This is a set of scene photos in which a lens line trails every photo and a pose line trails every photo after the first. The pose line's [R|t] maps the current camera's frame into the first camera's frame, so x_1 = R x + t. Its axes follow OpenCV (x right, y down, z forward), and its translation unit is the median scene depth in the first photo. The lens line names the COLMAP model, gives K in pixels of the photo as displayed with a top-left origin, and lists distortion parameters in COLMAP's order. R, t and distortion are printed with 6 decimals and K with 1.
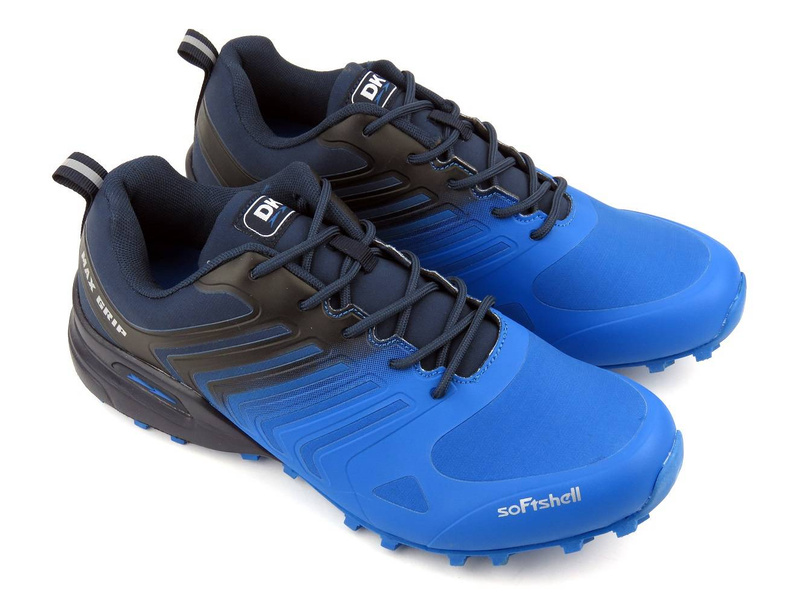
lens RADIAL K [[1217.1, 0, 400.0], [0, 1217.1, 300.0], [0, 0, 1]] dist [0.030743, -0.034706]
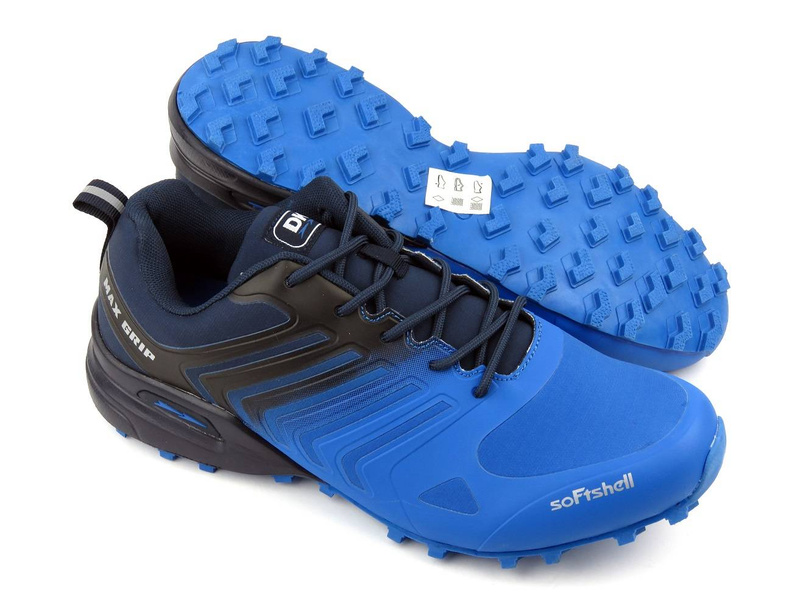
lens RADIAL K [[1217.1, 0, 400.0], [0, 1217.1, 300.0], [0, 0, 1]] dist [0.030743, -0.034706]
pose [[0.996405, -0.051828, 0.067020, -0.095925], [0.058216, 0.993563, -0.097173, 0.093867], [-0.061552, 0.100725, 0.993008, 0.007321]]
